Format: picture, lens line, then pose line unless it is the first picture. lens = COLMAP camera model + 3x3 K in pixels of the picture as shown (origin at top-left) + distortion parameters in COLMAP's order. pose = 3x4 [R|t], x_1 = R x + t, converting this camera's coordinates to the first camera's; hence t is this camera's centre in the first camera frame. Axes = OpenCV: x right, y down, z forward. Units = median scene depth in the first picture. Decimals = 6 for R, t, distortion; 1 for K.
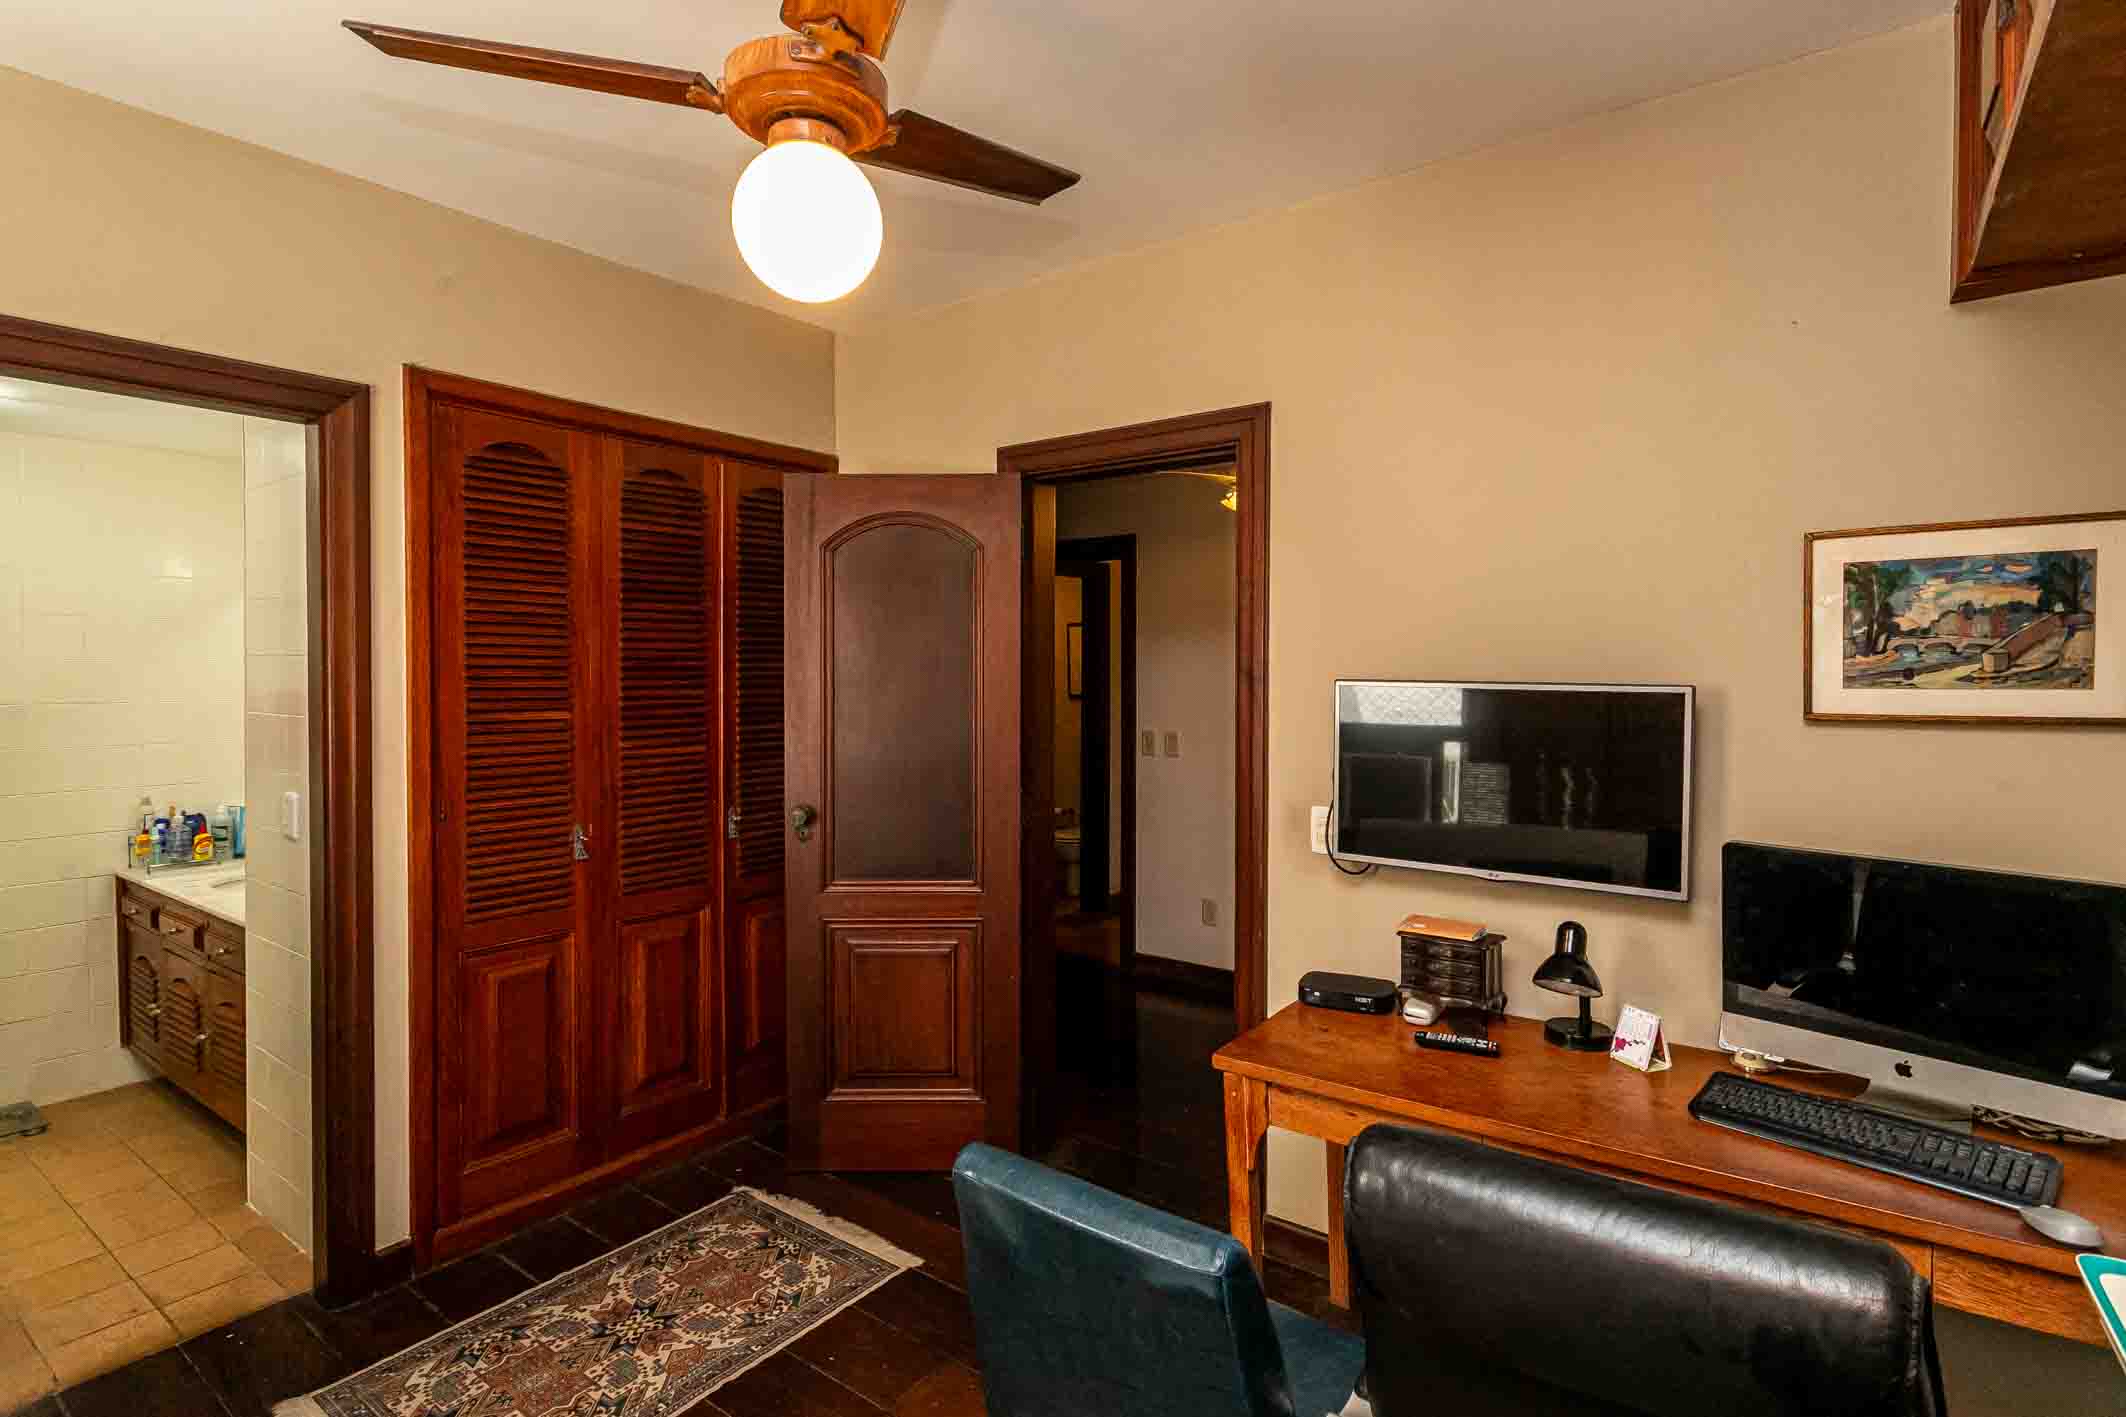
lens RADIAL K [[1016.3, 0, 1064.1], [0, 1016.3, 694.6], [0, 0, 1]] dist [-0.002588, -0.000229]
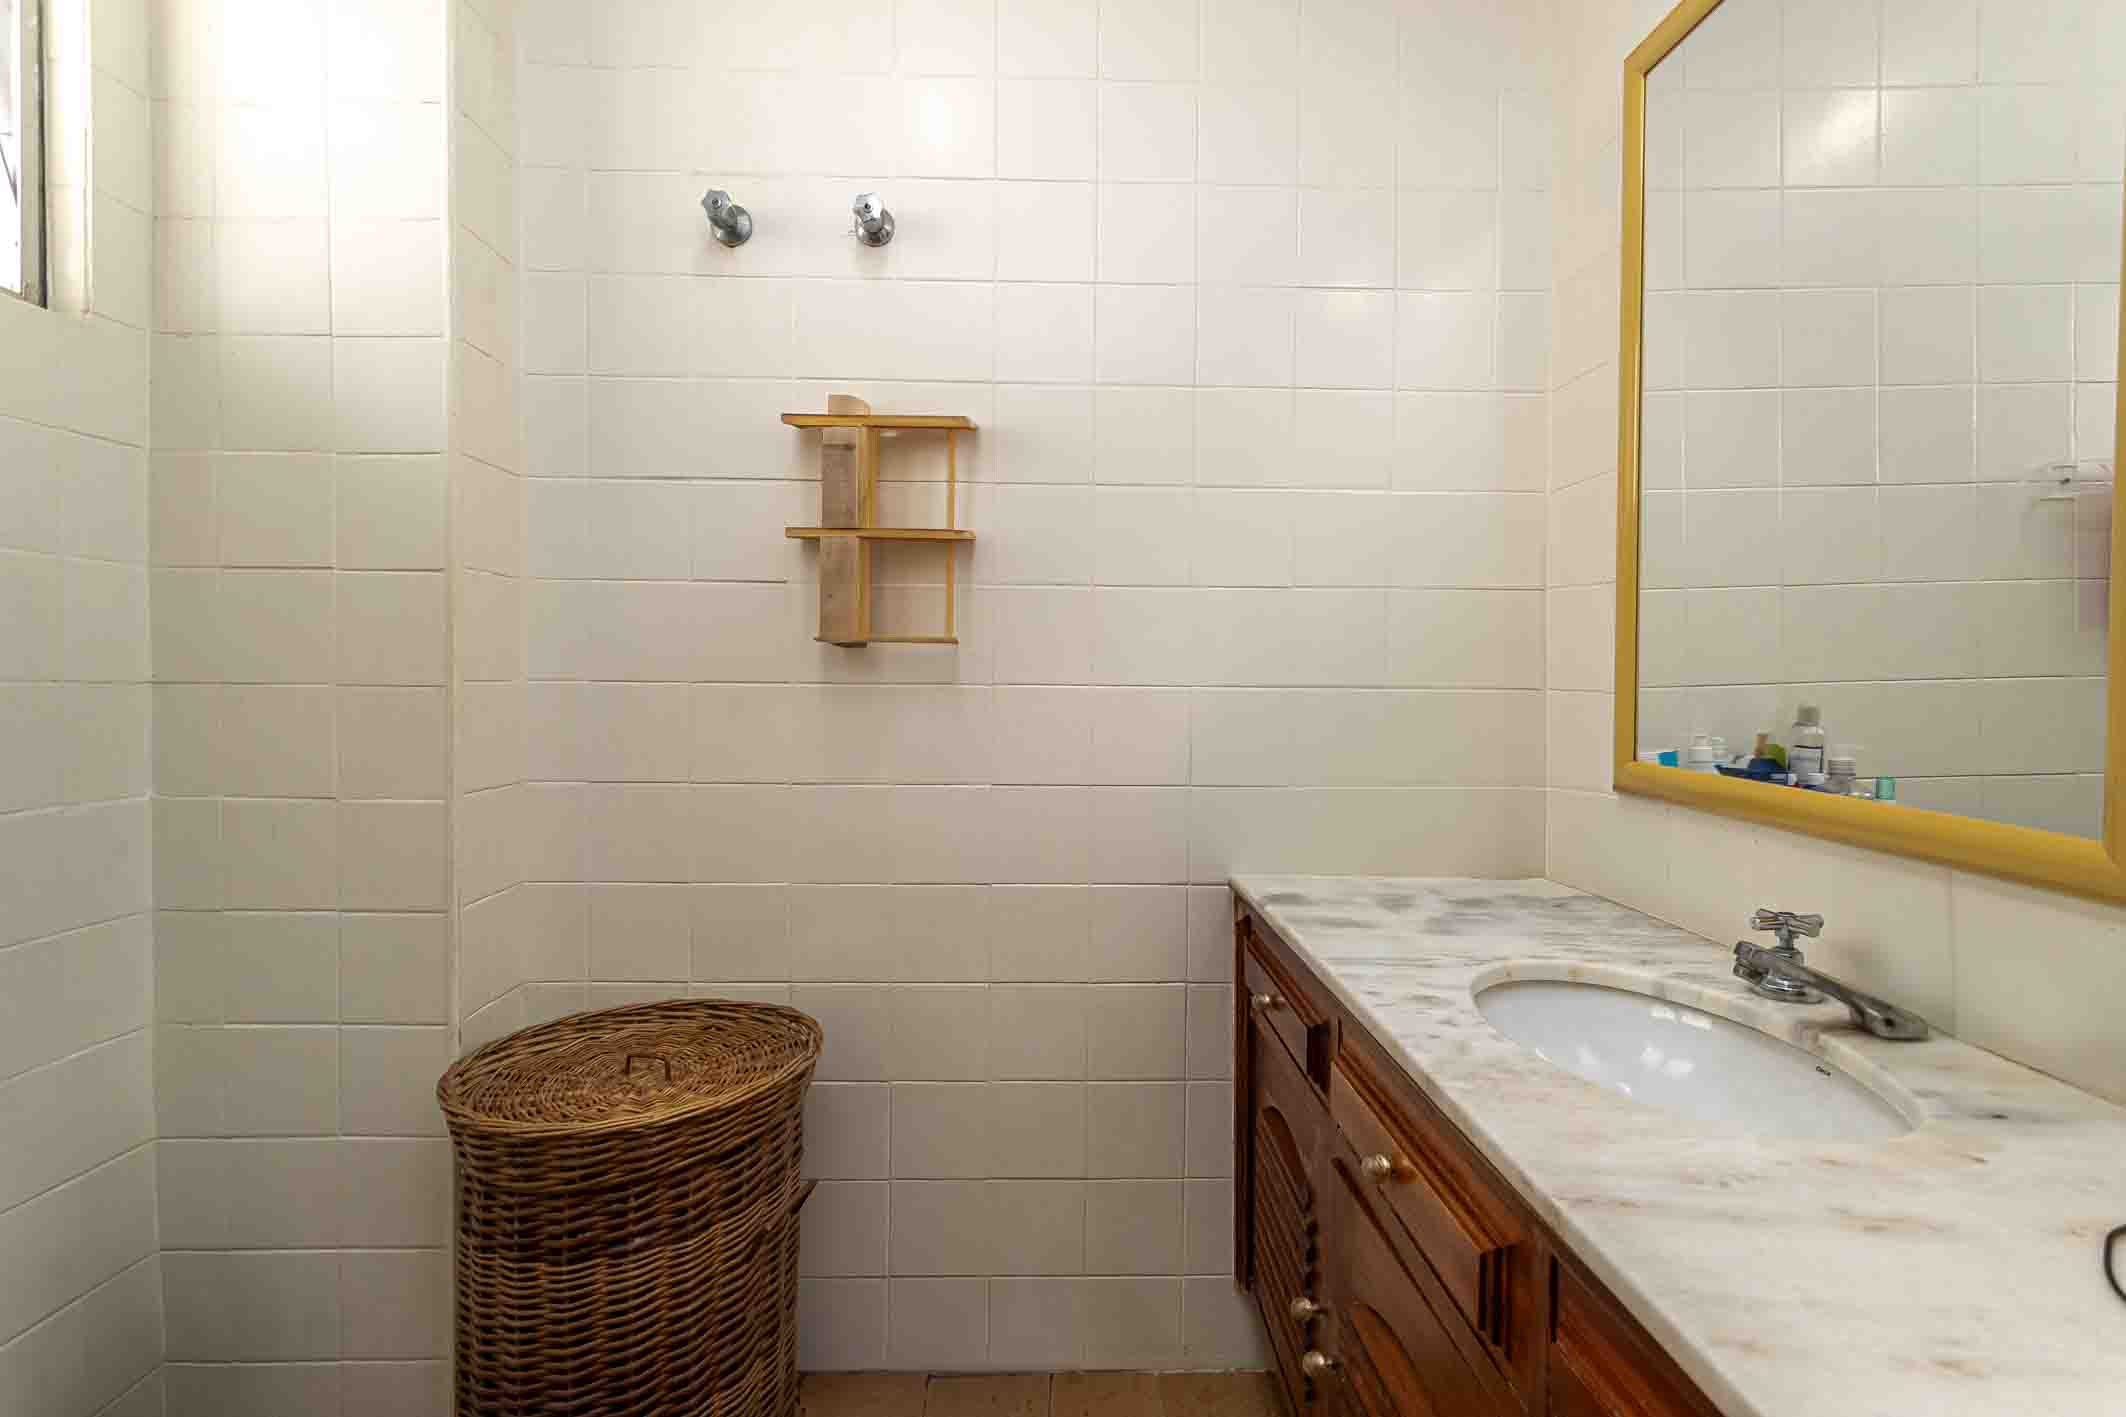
lens RADIAL K [[1016.3, 0, 1063.1], [0, 1016.3, 703.8], [0, 0, 1]] dist [-0.002588, -0.000229]
pose [[0.608736, 0.009114, -0.793320, -0.637255], [-0.011524, 0.999930, 0.002645, 0.095018], [0.793289, 0.007532, 0.608799, 0.678964]]
